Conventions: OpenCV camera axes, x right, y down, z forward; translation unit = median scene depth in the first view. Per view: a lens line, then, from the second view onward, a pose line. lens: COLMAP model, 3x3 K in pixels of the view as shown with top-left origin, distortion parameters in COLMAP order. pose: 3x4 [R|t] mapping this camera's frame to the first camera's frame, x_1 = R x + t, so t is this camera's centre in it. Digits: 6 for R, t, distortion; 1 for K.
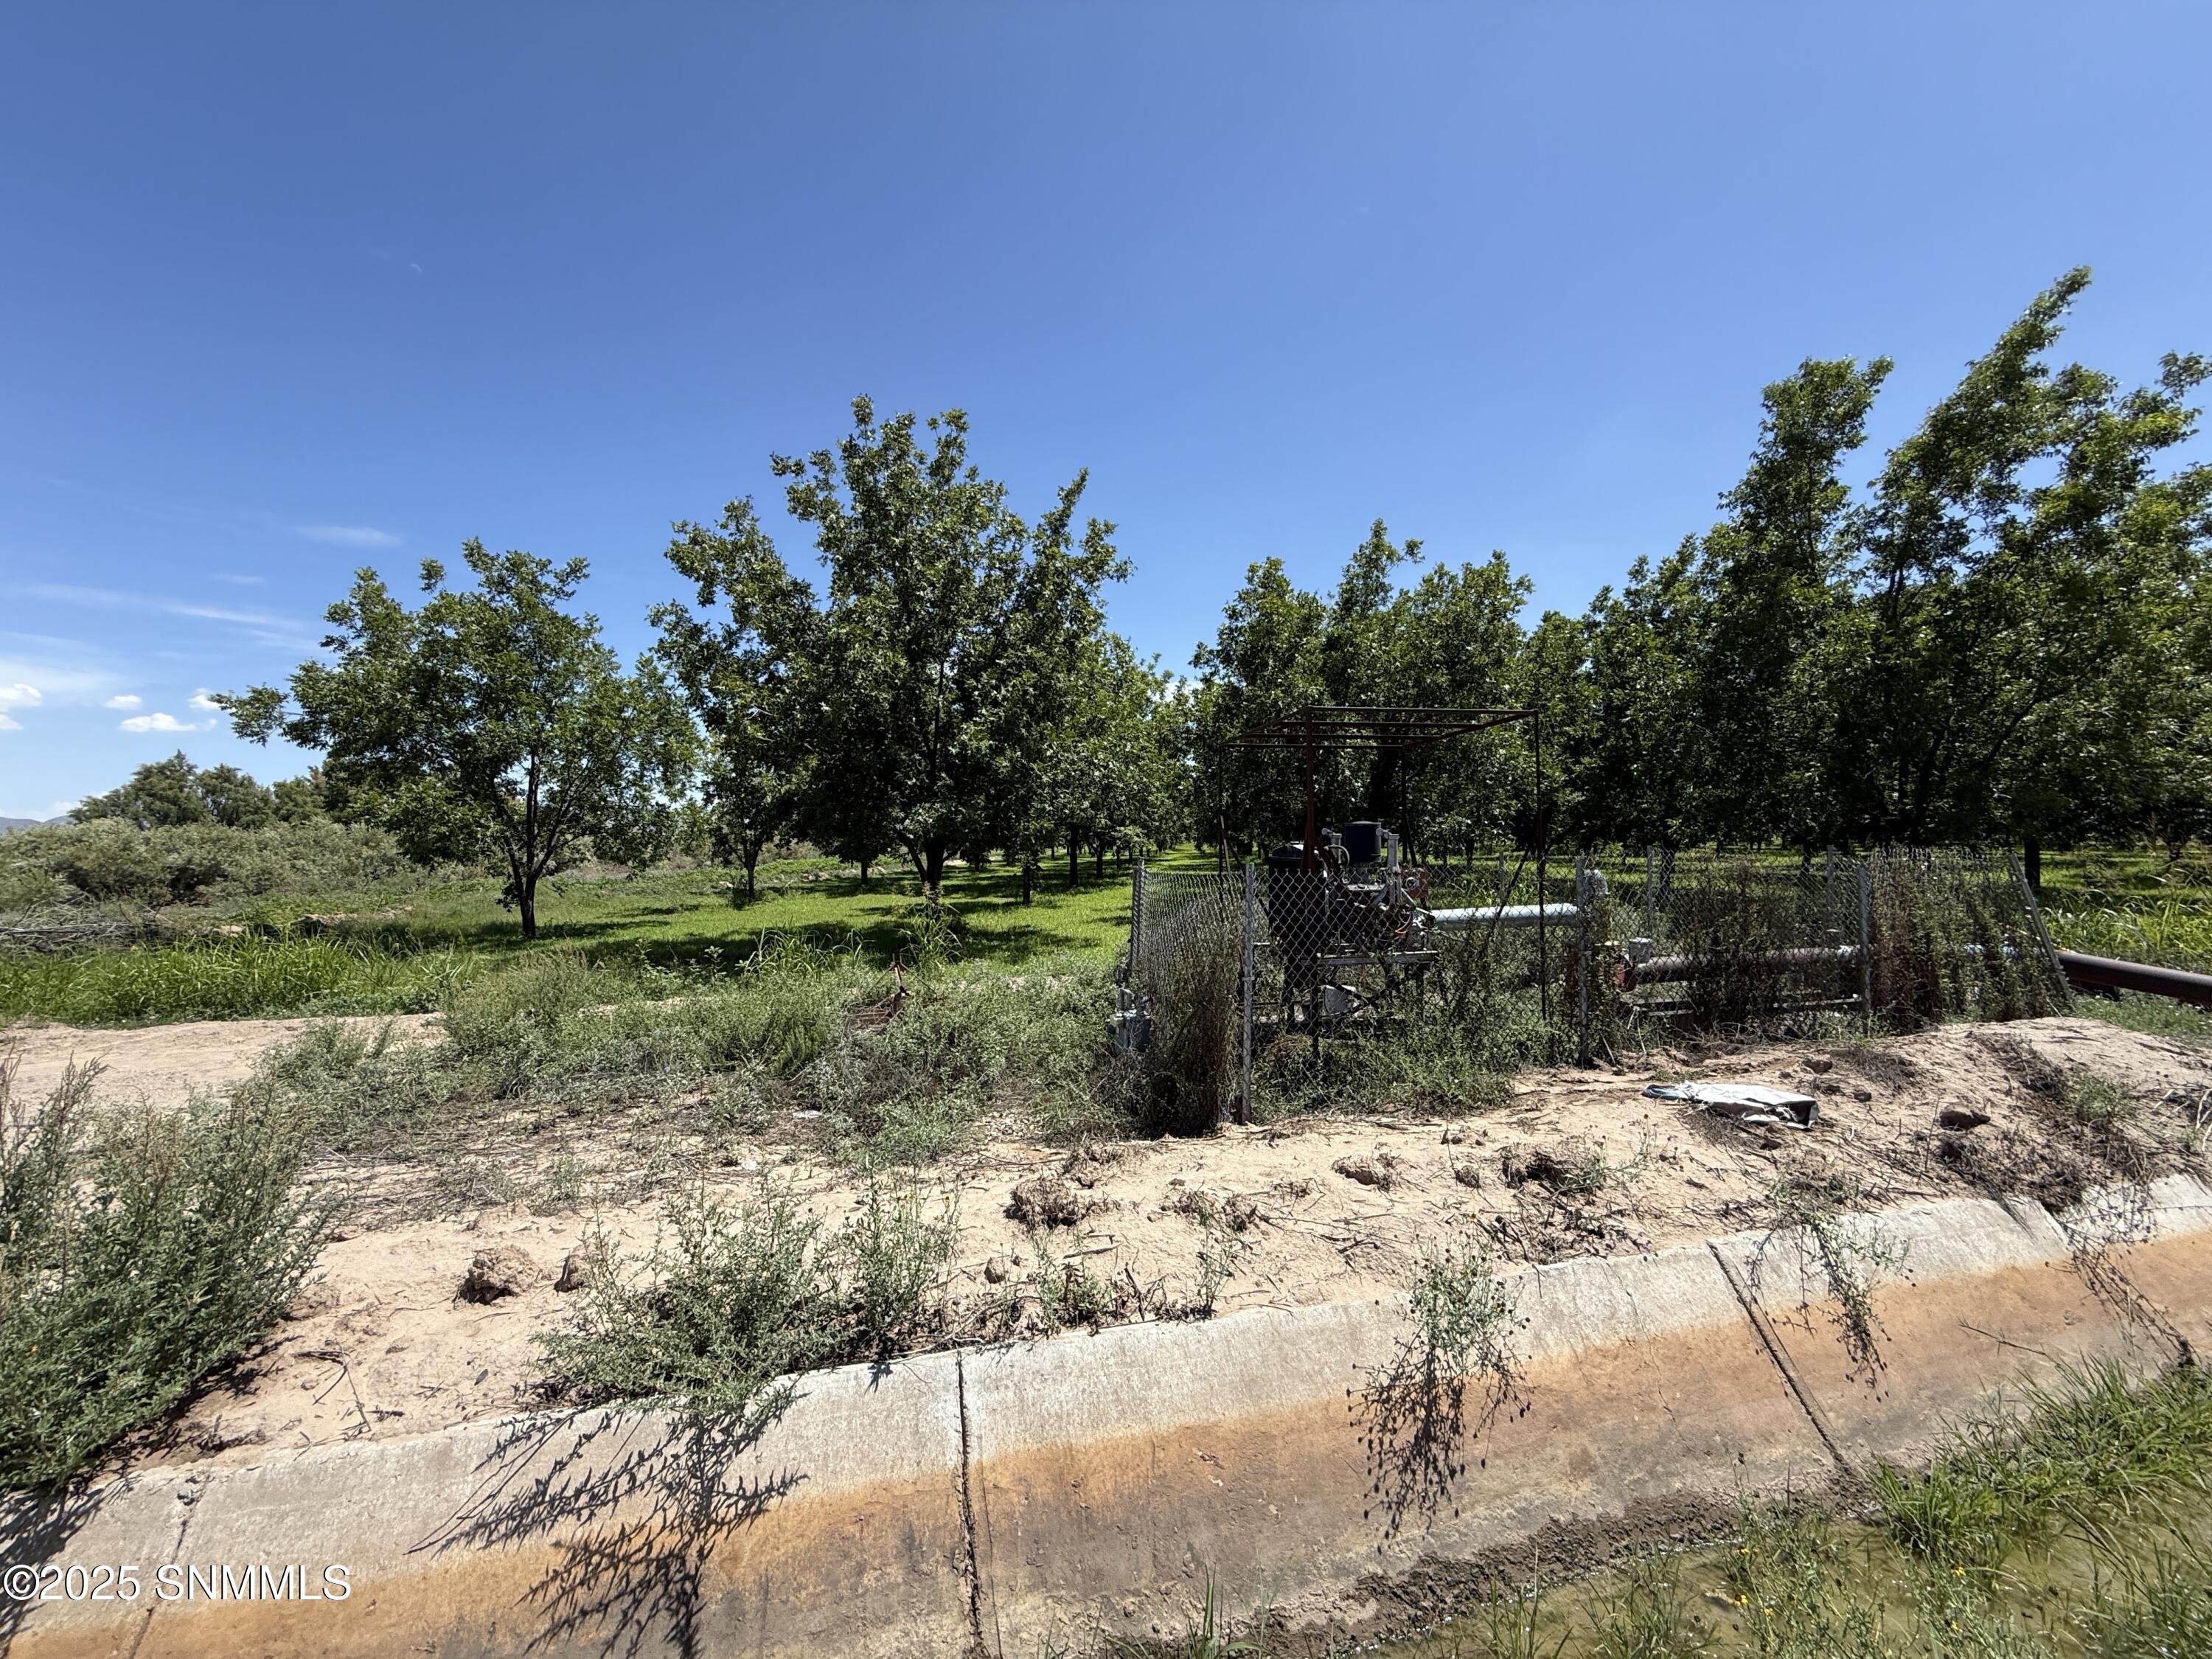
lens RADIAL K [[877.0, 0, 1099.8], [0, 877.0, 824.8], [0, 0, 1]] dist [-0.001420, 0.000753]
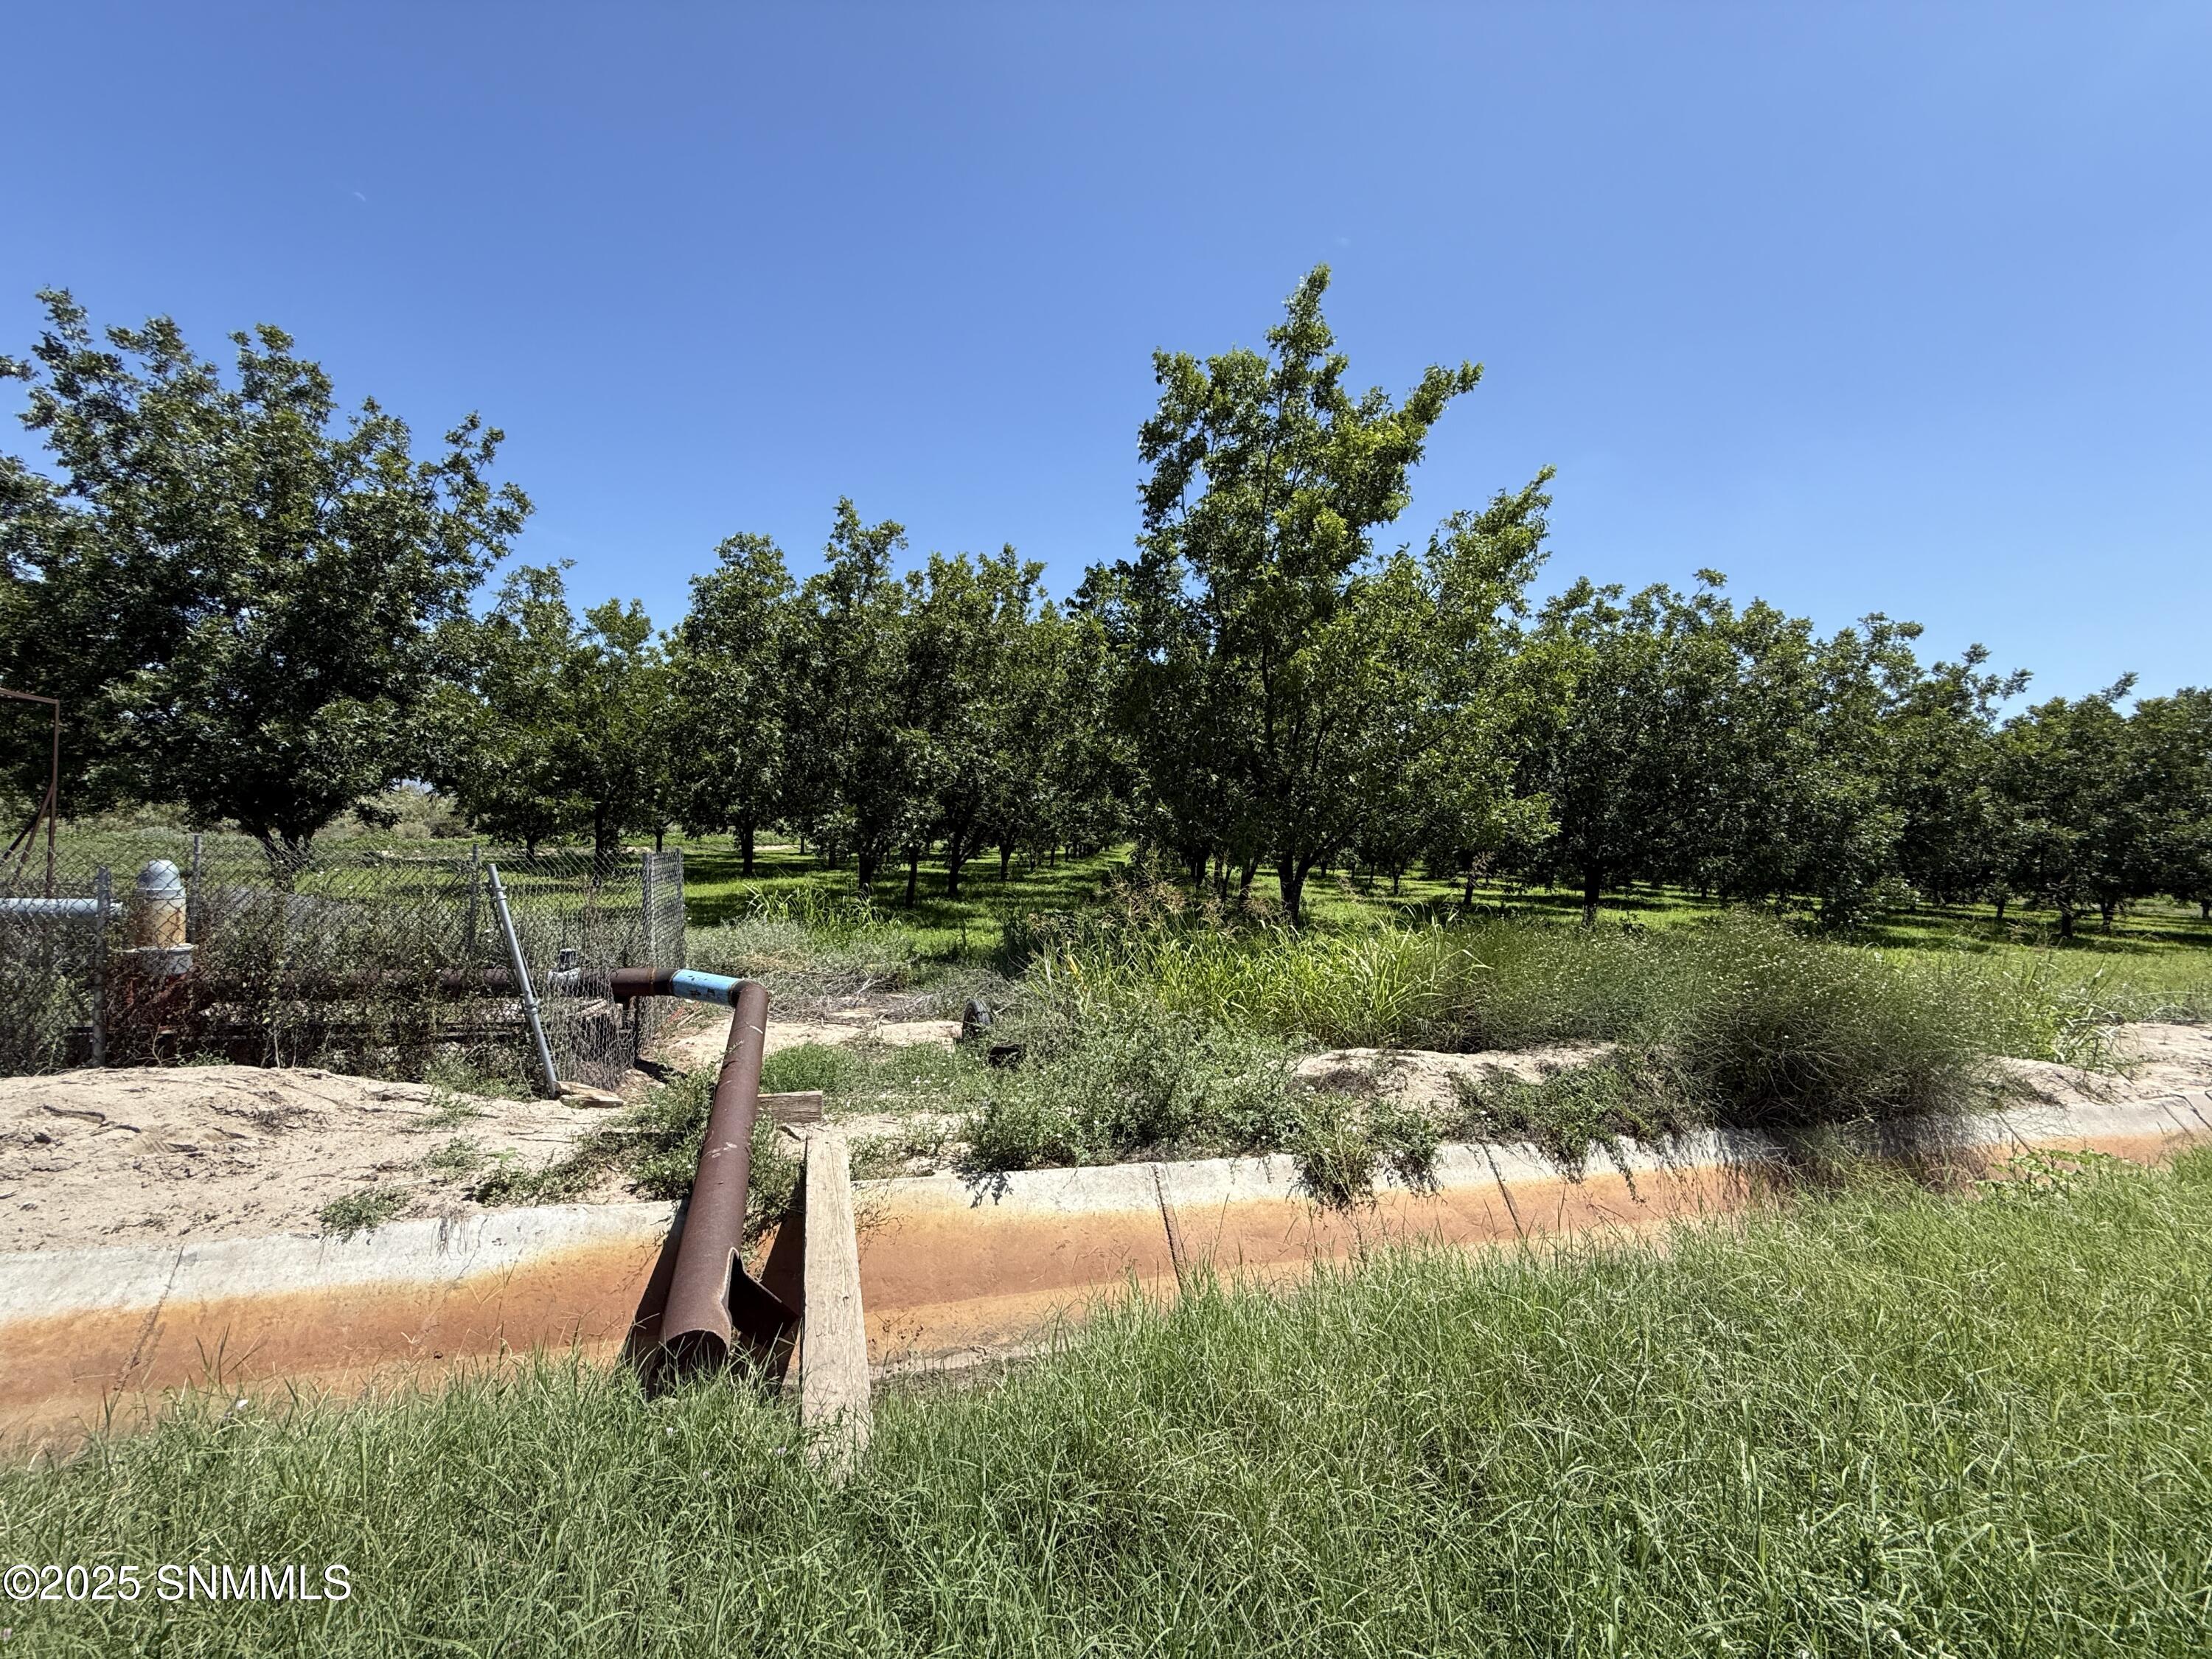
lens RADIAL K [[877.0, 0, 1099.8], [0, 877.0, 824.8], [0, 0, 1]] dist [-0.001420, 0.000753]
pose [[0.996620, 0.058524, 0.057652, 1.596345], [-0.058365, 0.998285, -0.004447, -0.031531], [-0.057813, 0.001067, 0.998327, 0.156682]]
